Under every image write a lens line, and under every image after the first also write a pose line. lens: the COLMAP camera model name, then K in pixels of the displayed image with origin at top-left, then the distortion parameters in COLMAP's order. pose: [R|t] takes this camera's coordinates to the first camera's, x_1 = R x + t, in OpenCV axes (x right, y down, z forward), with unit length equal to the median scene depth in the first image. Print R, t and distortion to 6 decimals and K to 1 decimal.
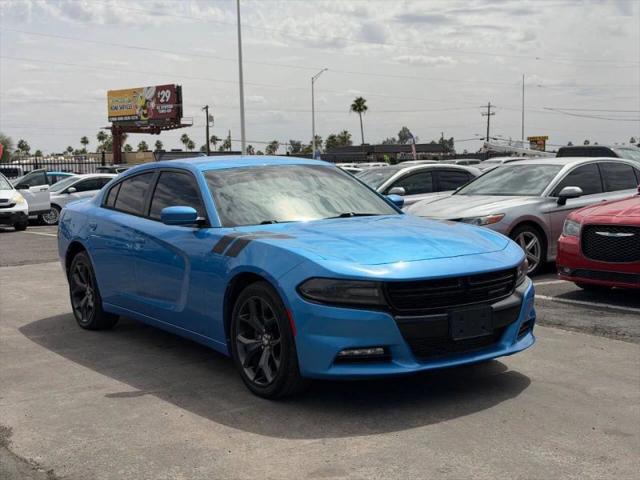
lens RADIAL K [[886.2, 0, 318.5], [0, 886.2, 249.0], [0, 0, 1]] dist [0.140673, -0.168647]
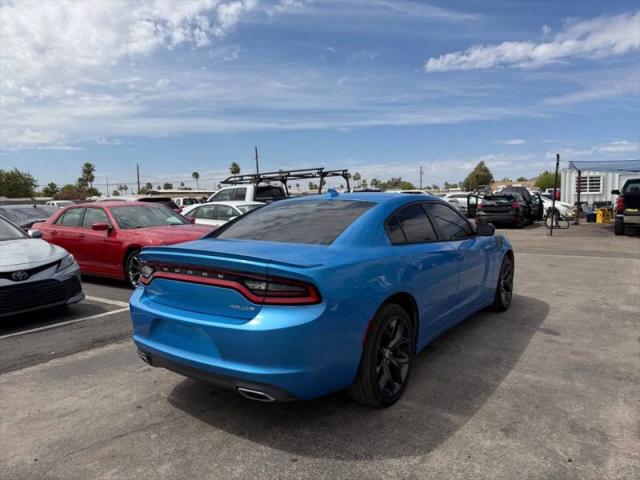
lens RADIAL K [[448.2, 0, 326.2], [0, 448.2, 241.2], [0, 0, 1]] dist [0.064535, -0.106950]
pose [[-0.344725, -0.060665, 0.936741, -0.799058], [0.116096, 0.987493, 0.106676, -0.135792], [-0.931497, 0.145526, -0.333371, 1.535582]]
